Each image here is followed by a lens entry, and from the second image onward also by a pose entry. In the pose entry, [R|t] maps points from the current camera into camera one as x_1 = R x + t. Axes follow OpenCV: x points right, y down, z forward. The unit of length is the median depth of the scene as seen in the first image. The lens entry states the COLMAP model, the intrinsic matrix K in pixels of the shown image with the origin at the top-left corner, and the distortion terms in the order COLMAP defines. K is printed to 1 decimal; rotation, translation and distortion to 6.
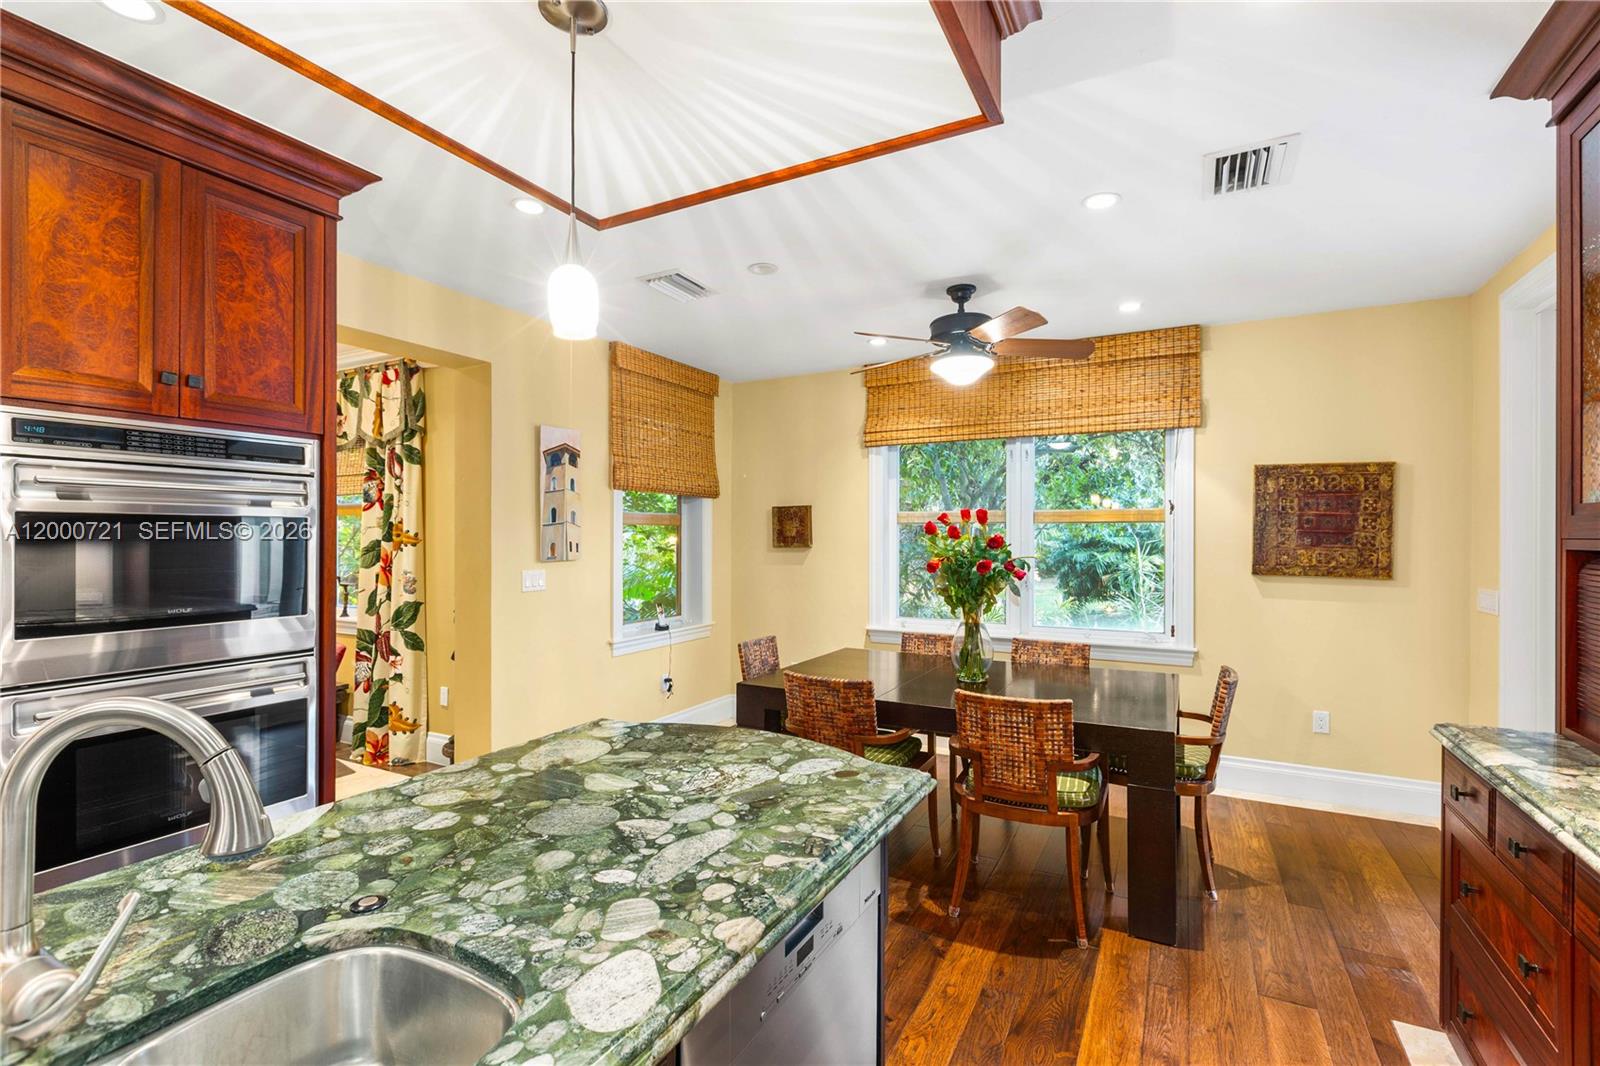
lens RADIAL K [[722.3, 0, 794.6], [0, 722.3, 535.9], [0, 0, 1]] dist [-0.004832, -0.000854]
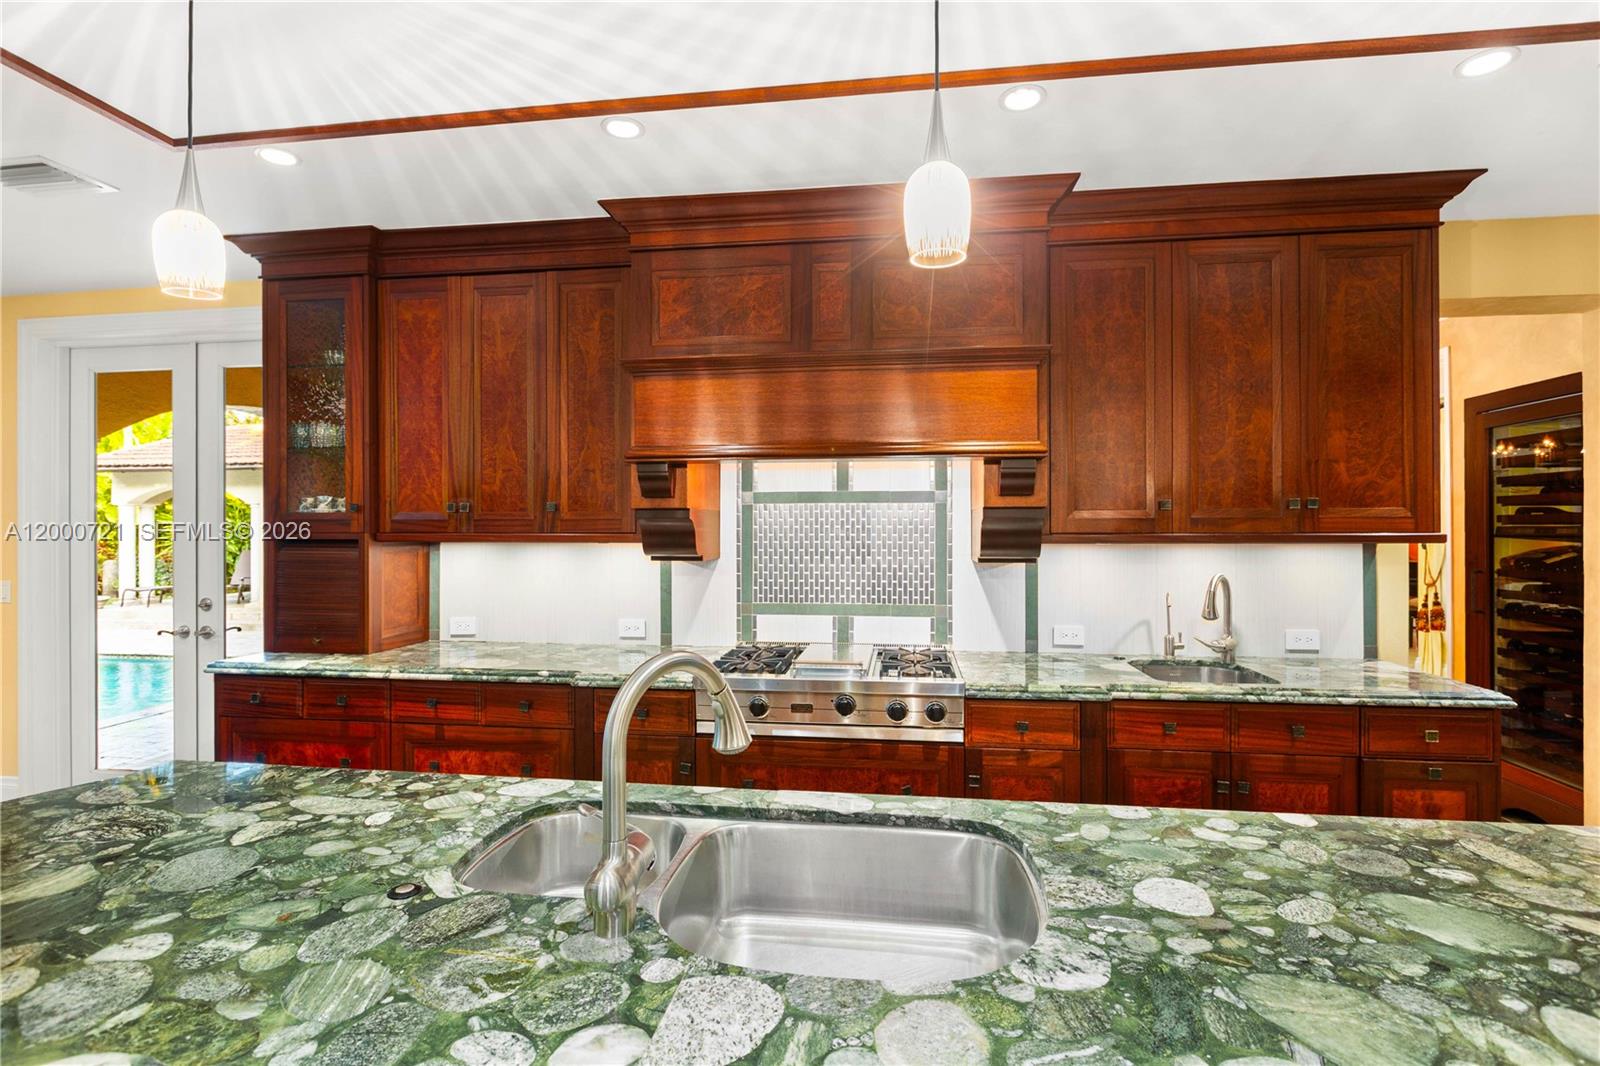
lens RADIAL K [[745.6, 0, 801.9], [0, 745.6, 523.1], [0, 0, 1]] dist [-0.006099, -0.000605]
pose [[-0.347461, 0.006935, 0.937669, -1.420274], [0.001733, 0.999976, -0.006754, -0.008498], [-0.937693, -0.000722, -0.347465, 0.660816]]
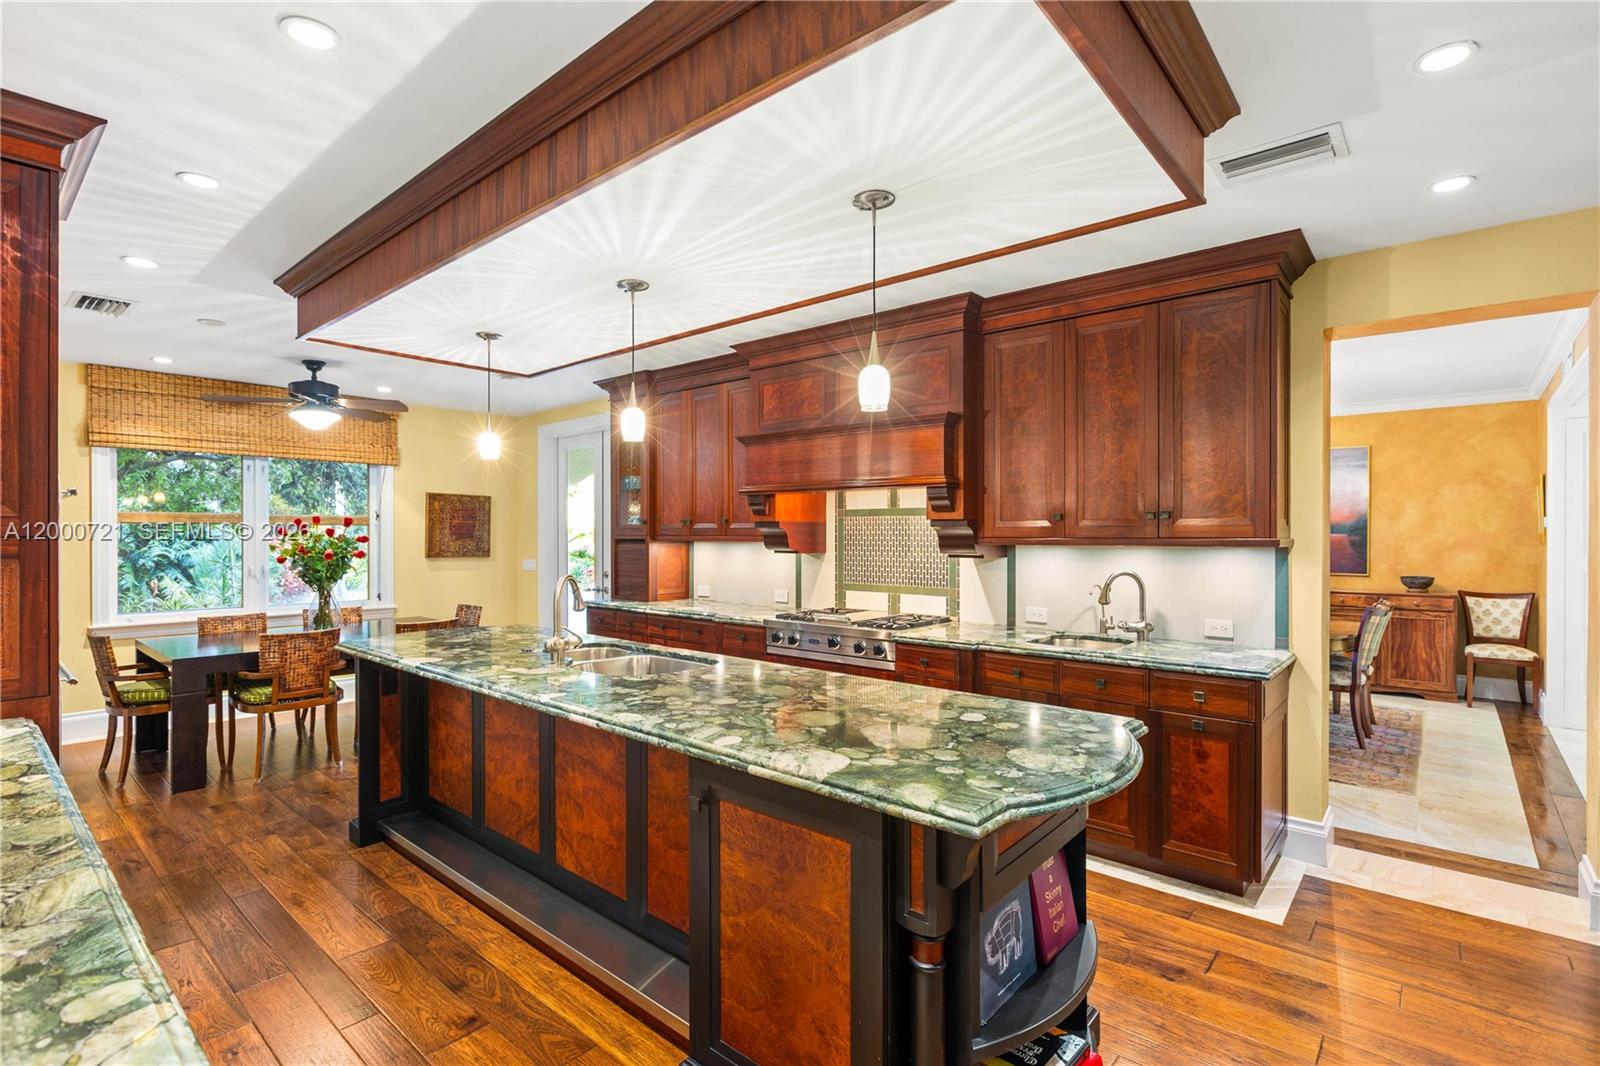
lens RADIAL K [[745.6, 0, 802.8], [0, 745.6, 530.4], [0, 0, 1]] dist [-0.006099, -0.000605]
pose [[0.216787, 0.003251, 0.976214, -2.859171], [0.000557, 0.999994, -0.003454, -0.010571], [-0.976219, 0.001292, 0.216784, -0.762448]]
